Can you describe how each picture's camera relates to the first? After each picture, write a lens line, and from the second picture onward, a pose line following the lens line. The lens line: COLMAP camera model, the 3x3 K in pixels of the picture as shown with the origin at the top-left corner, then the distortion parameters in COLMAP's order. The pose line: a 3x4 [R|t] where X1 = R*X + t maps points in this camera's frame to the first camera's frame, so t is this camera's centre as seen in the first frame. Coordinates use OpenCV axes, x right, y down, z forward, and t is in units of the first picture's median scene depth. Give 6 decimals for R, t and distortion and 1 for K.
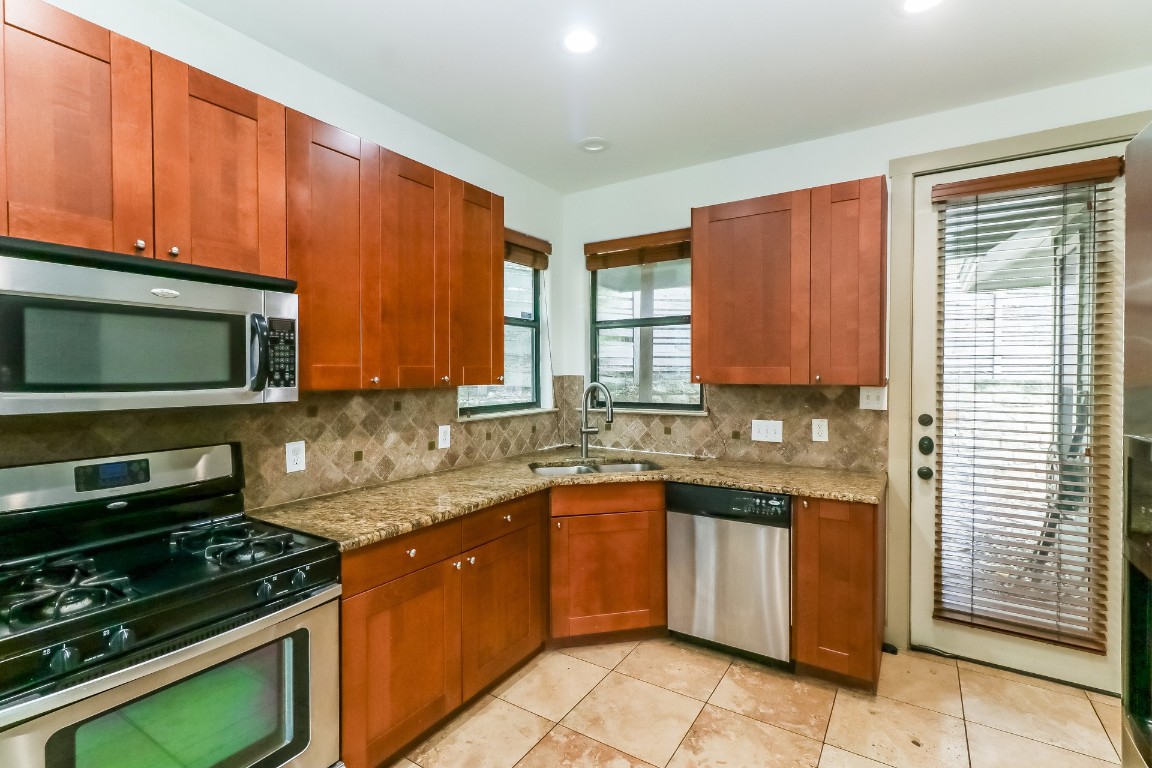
lens RADIAL K [[525.3, 0, 575.6], [0, 525.3, 375.7], [0, 0, 1]] dist [0.001246, 0.000070]
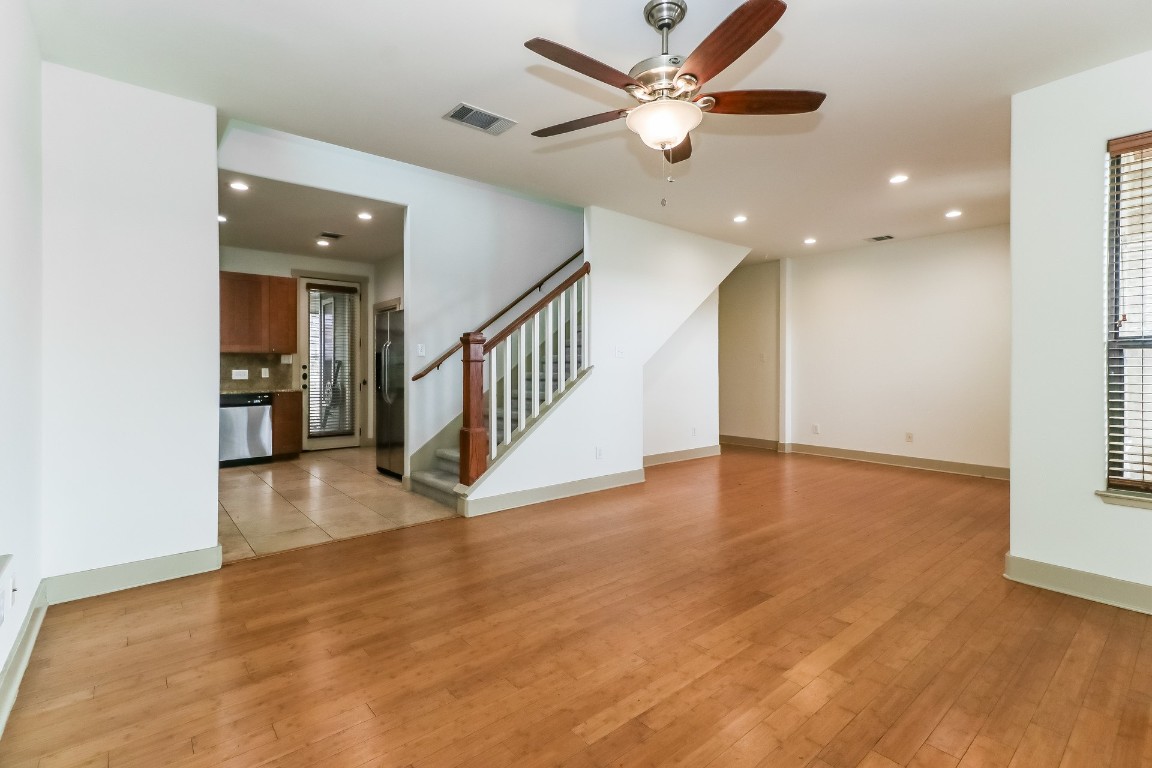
lens RADIAL K [[525.3, 0, 575.6], [0, 525.3, 375.7], [0, 0, 1]] dist [0.001246, 0.000070]
pose [[0.292739, -0.015859, 0.956061, -1.535832], [0.005616, 0.999874, 0.014866, 0.096407], [-0.956176, 0.001017, 0.292792, -1.151482]]
